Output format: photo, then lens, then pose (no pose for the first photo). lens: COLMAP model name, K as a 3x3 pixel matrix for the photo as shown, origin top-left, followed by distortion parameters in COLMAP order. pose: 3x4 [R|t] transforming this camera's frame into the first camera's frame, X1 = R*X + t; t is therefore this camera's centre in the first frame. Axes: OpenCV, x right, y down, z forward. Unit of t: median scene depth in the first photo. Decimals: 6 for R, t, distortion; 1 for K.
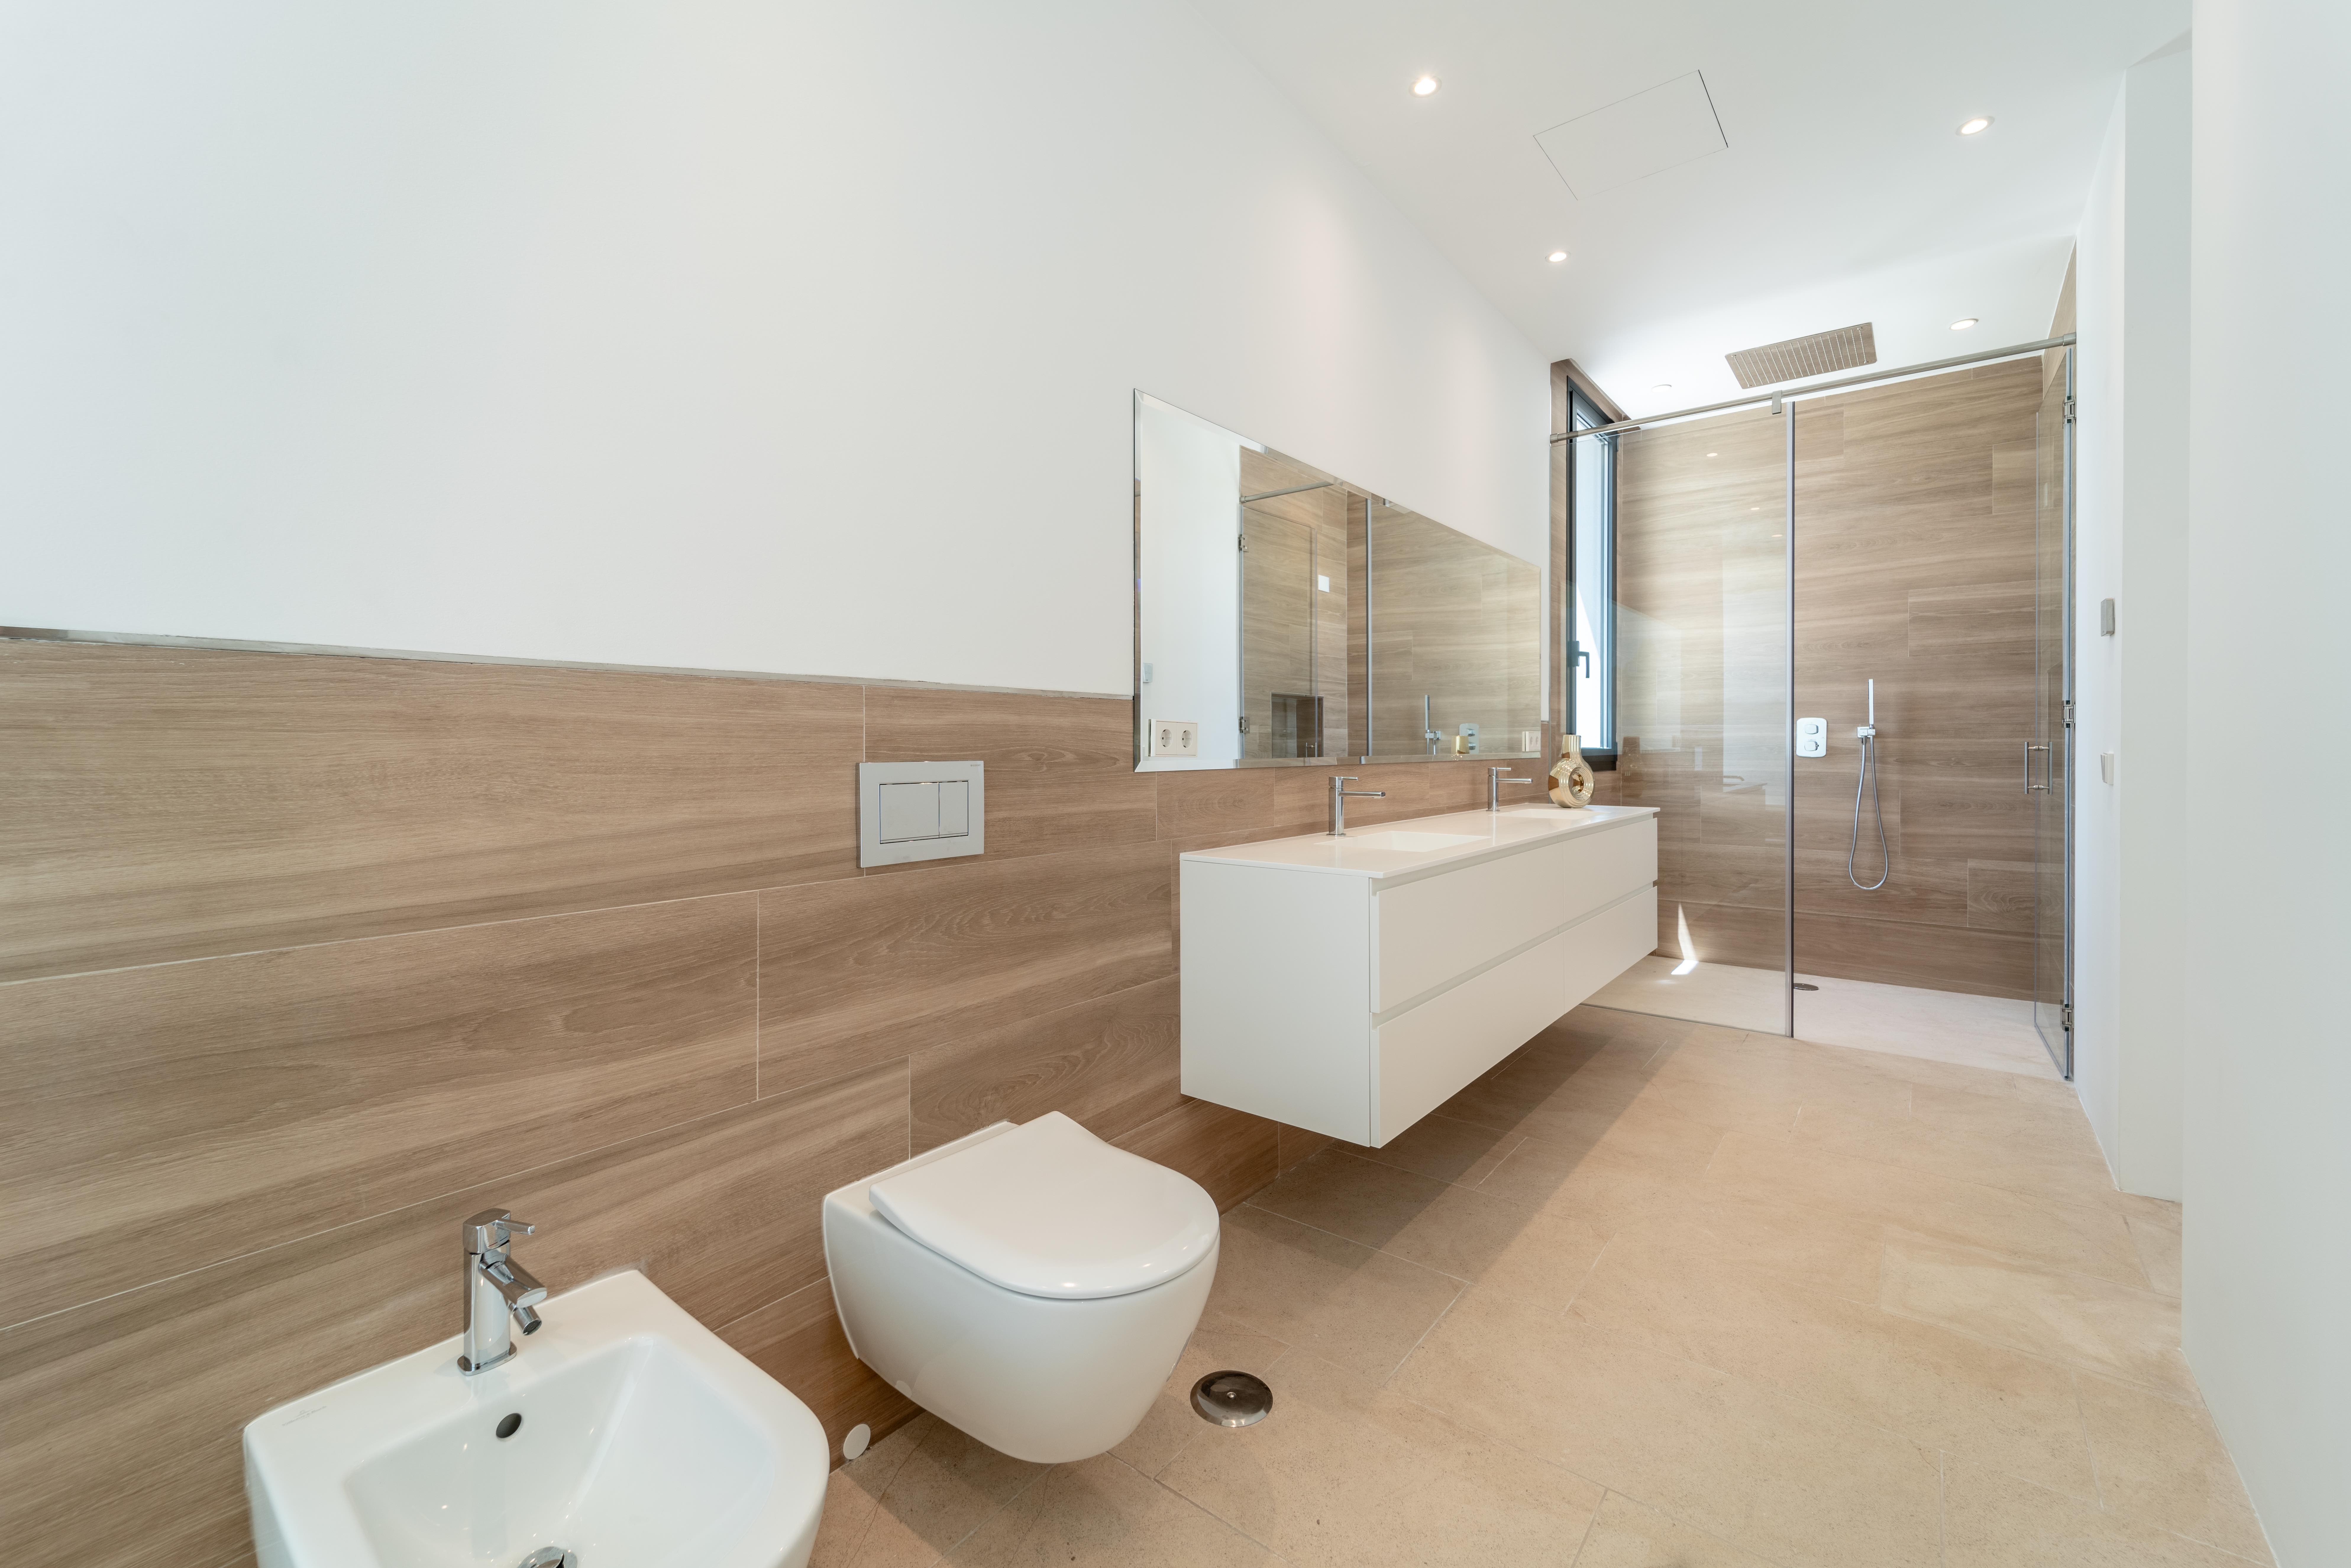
lens RADIAL K [[965.4, 0, 1171.6], [0, 965.4, 764.2], [0, 0, 1]] dist [0.001213, -0.001002]
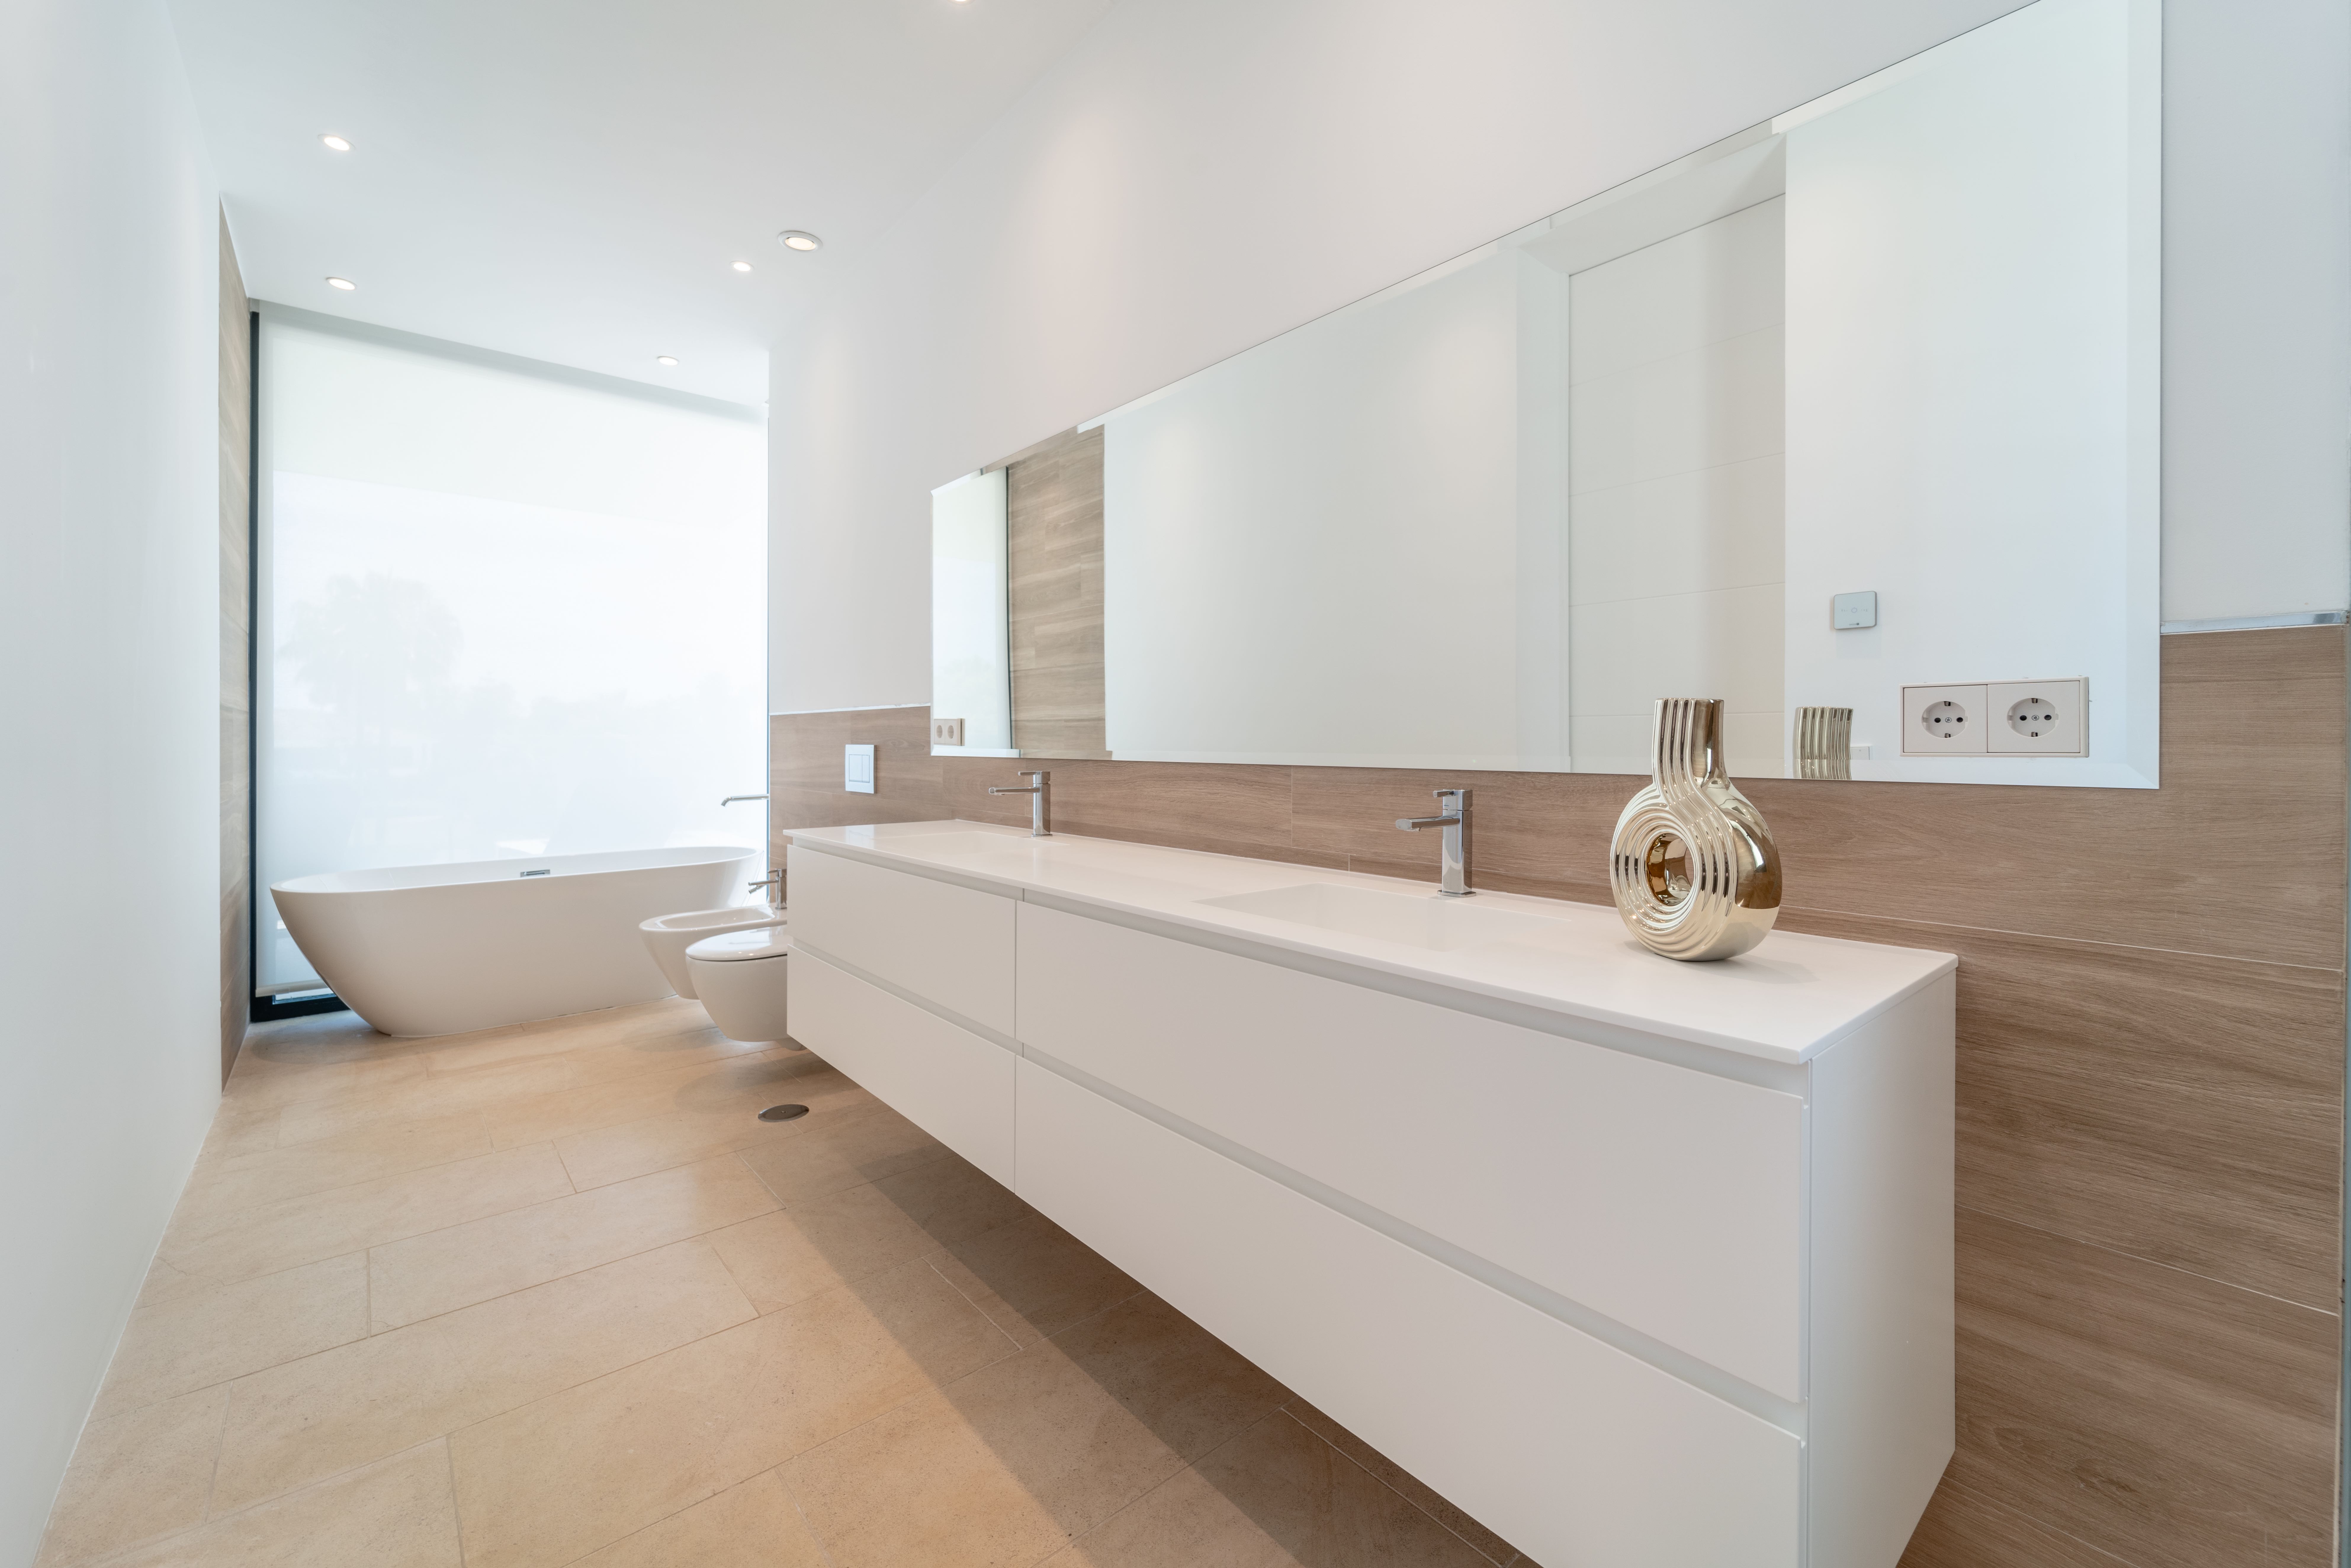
lens RADIAL K [[965.4, 0, 1158.2], [0, 965.4, 743.7], [0, 0, 1]] dist [0.001213, -0.001002]
pose [[-0.215401, 0.007417, -0.976498, 1.225052], [-0.015002, 0.999828, 0.010903, -0.028319], [0.976411, 0.016998, -0.215252, 1.540242]]
